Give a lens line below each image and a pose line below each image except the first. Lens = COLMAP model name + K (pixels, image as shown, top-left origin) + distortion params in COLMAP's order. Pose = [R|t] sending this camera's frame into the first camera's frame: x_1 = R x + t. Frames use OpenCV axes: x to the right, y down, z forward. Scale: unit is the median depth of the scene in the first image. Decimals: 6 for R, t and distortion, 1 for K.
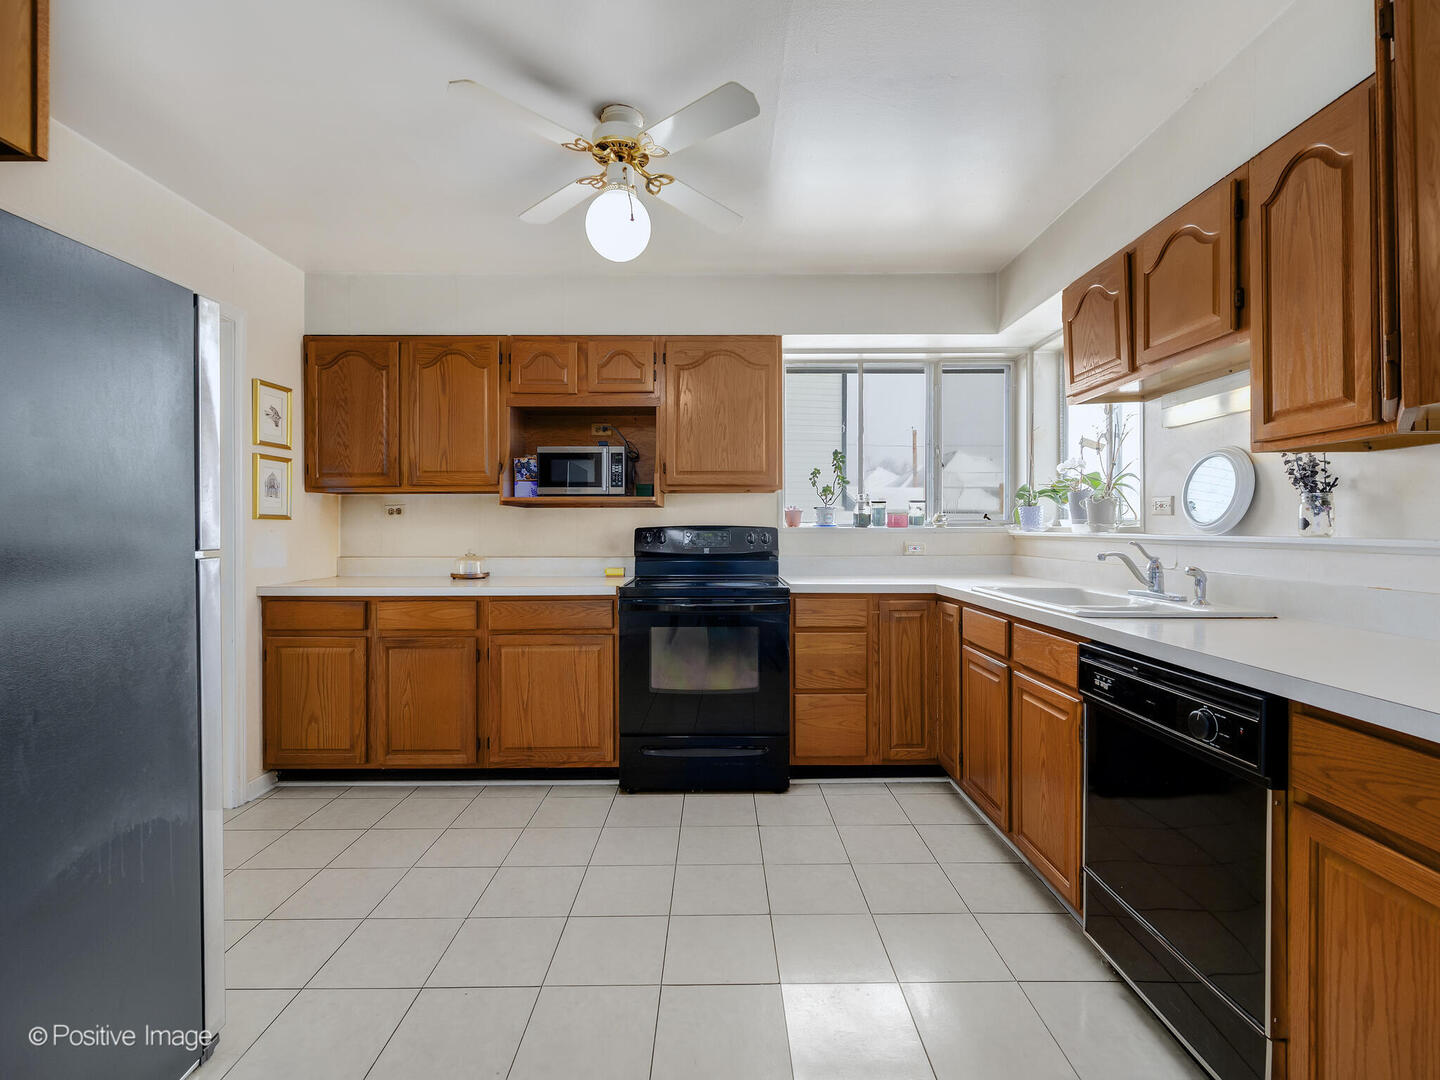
lens RADIAL K [[693.9, 0, 719.5], [0, 693.9, 531.9], [0, 0, 1]] dist [-0.003077, -0.000061]
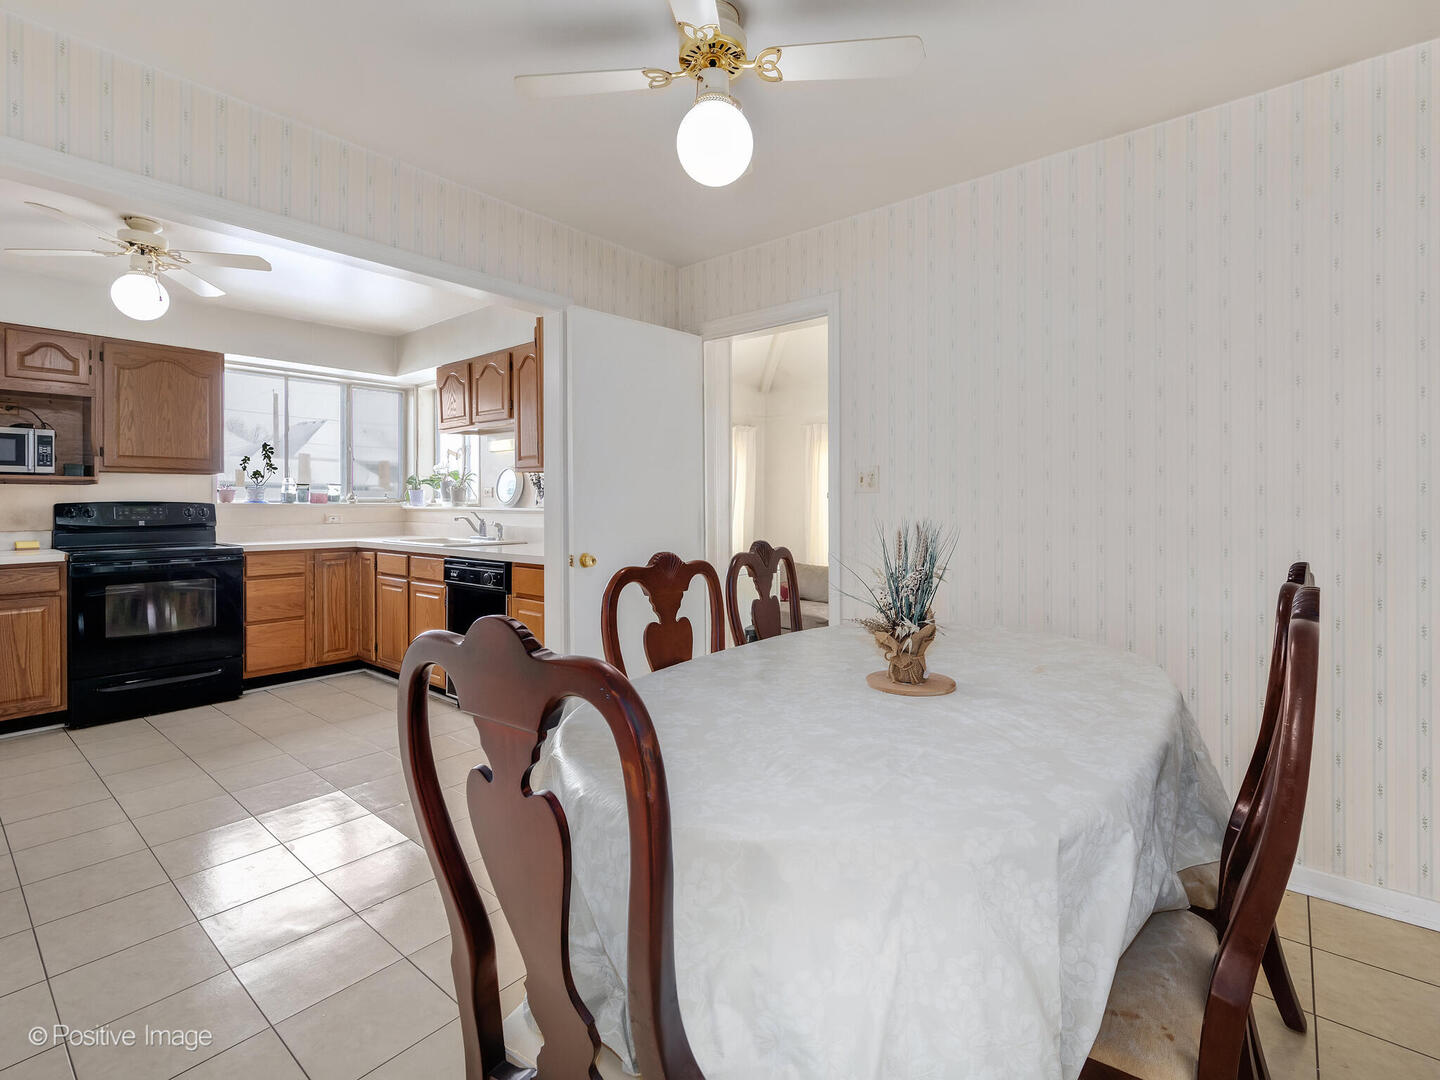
lens RADIAL K [[693.9, 0, 726.4], [0, 693.9, 506.2], [0, 0, 1]] dist [-0.003077, -0.000061]
pose [[0.656746, -0.001349, 0.754111, -0.296624], [0.002590, 0.999997, -0.000467, 0.002239], [-0.754108, 0.002260, 0.656747, -0.602121]]
